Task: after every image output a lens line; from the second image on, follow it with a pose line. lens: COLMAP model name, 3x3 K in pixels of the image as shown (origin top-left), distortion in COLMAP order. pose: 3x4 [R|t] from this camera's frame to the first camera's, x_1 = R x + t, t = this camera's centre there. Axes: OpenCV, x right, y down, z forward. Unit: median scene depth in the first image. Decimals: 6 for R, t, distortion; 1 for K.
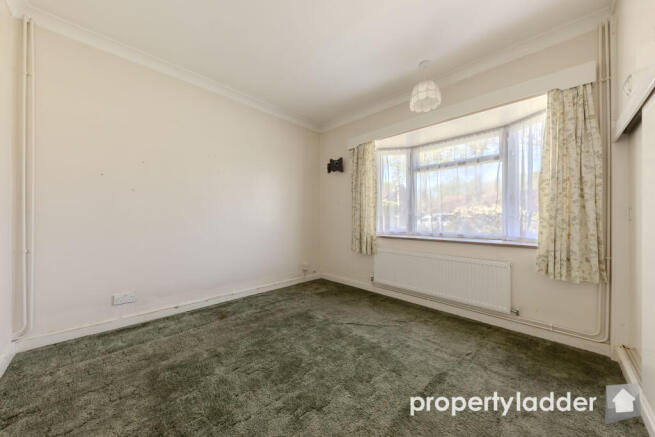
lens RADIAL K [[227.2, 0, 329.5], [0, 227.2, 221.4], [0, 0, 1]] dist [0.000264, -0.000016]
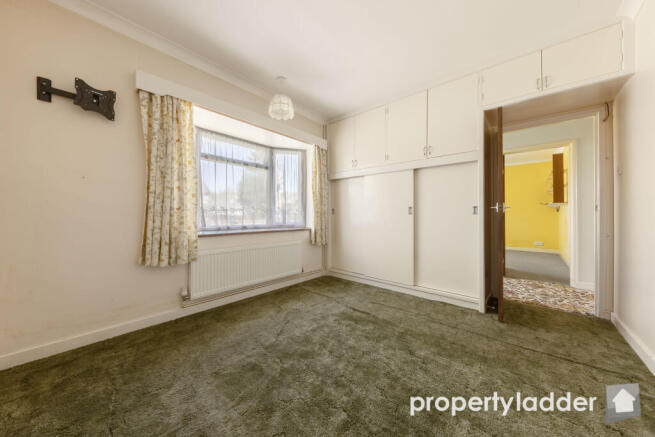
lens RADIAL K [[227.0, 0, 328.3], [0, 227.0, 210.6], [0, 0, 1]] dist [0.000040, 0.000008]
pose [[-0.065272, 0.008108, 0.997835, -0.657985], [-0.003579, 0.999959, -0.008359, -0.014330], [-0.997861, -0.004117, -0.065240, 0.733127]]
